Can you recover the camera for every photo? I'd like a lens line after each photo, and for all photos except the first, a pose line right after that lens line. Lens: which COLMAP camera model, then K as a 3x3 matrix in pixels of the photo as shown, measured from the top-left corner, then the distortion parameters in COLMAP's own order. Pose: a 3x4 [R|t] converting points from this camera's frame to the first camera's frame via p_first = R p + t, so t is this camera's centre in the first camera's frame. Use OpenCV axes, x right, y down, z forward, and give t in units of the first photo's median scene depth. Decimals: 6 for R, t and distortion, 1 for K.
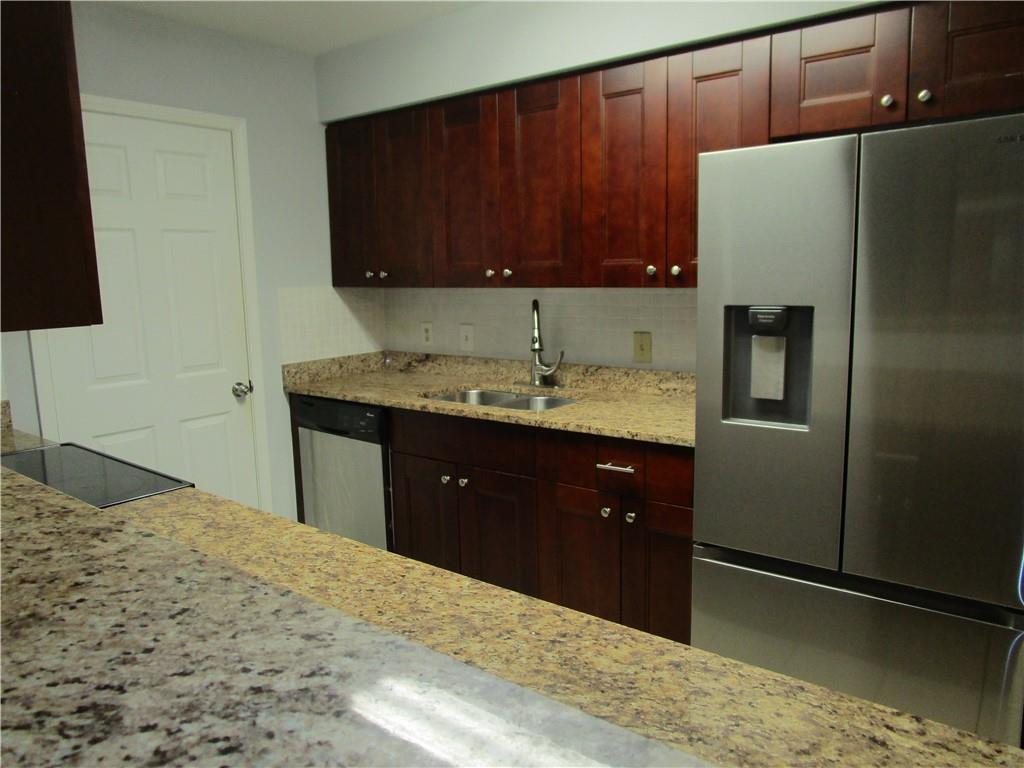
lens RADIAL K [[748.0, 0, 513.2], [0, 748.0, 382.0], [0, 0, 1]] dist [-0.024772, 0.002048]
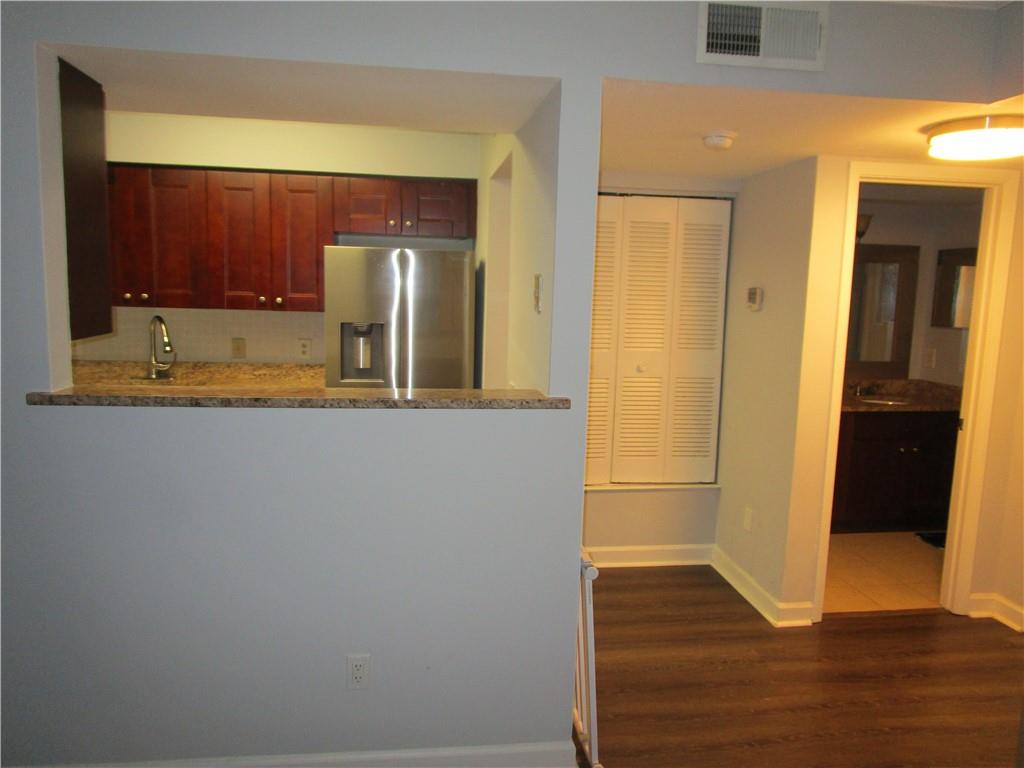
lens RADIAL K [[748.0, 0, 510.4], [0, 748.0, 385.6], [0, 0, 1]] dist [-0.024772, 0.002048]
pose [[0.682678, -0.046997, 0.729207, -0.631778], [0.061182, 0.998102, 0.007049, 0.058775], [-0.728154, 0.039802, 0.684257, -0.497525]]
